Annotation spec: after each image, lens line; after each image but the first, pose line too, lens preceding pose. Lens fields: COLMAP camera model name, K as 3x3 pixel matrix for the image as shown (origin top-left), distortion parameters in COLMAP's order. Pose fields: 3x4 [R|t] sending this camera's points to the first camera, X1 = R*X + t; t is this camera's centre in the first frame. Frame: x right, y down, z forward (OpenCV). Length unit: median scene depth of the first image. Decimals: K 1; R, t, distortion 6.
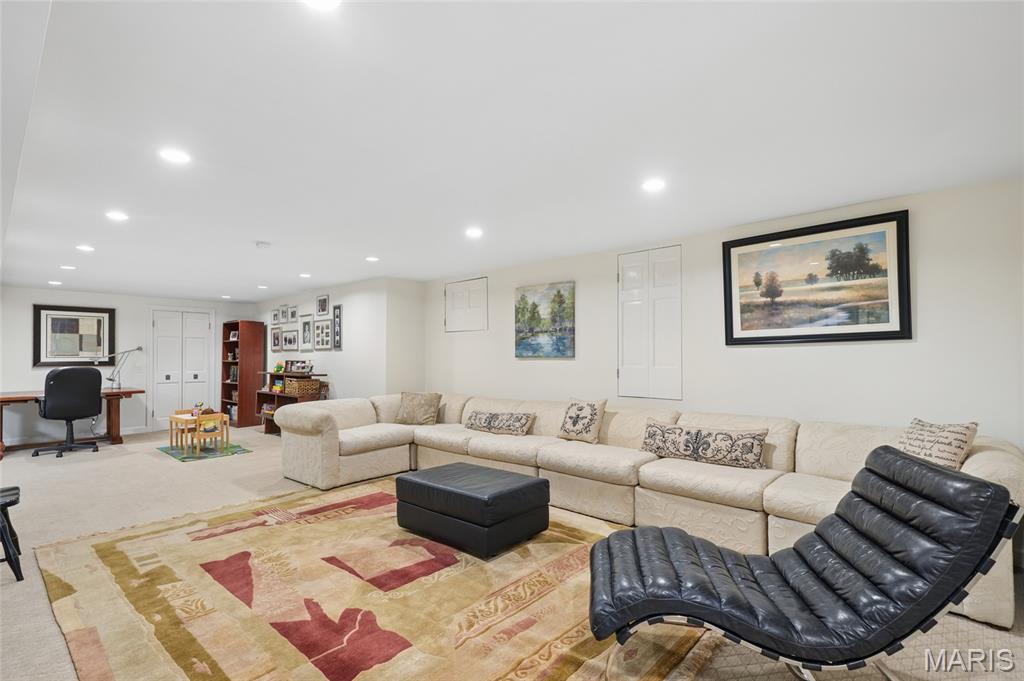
lens RADIAL K [[470.2, 0, 512.2], [0, 470.2, 350.5], [0, 0, 1]] dist [0.013036, 0.001401]
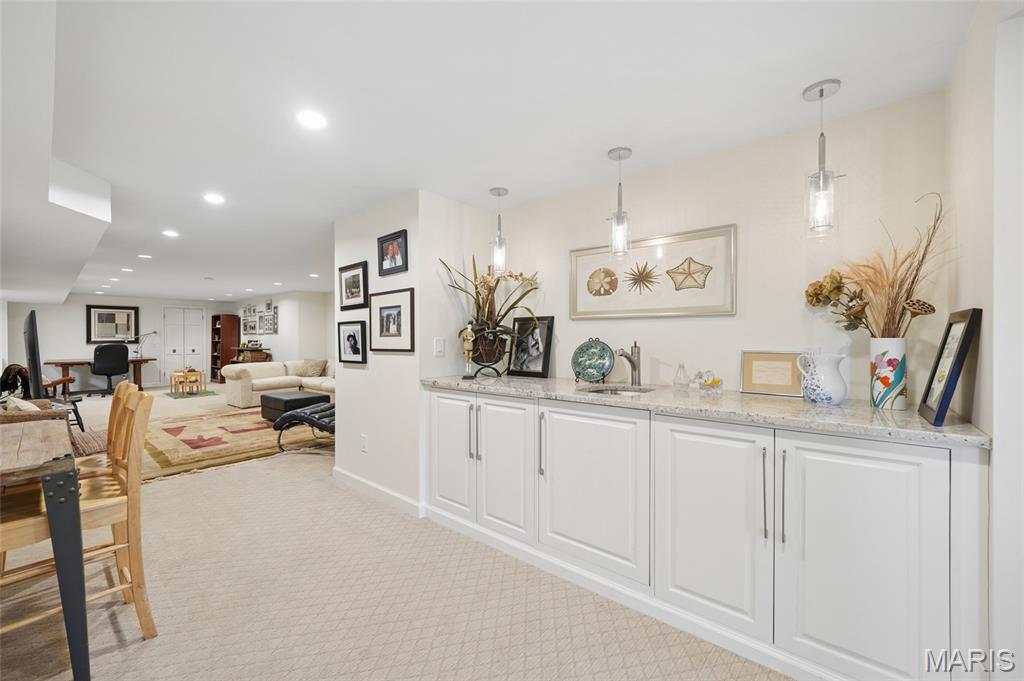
lens RADIAL K [[404.8, 0, 511.9], [0, 404.8, 337.1], [0, 0, 1]] dist [0.004955, -0.000169]
pose [[0.999753, 0.002558, 0.022059, 0.389359], [-0.002823, 0.999924, 0.011988, -0.008954], [-0.022026, -0.012048, 0.999685, -0.393242]]
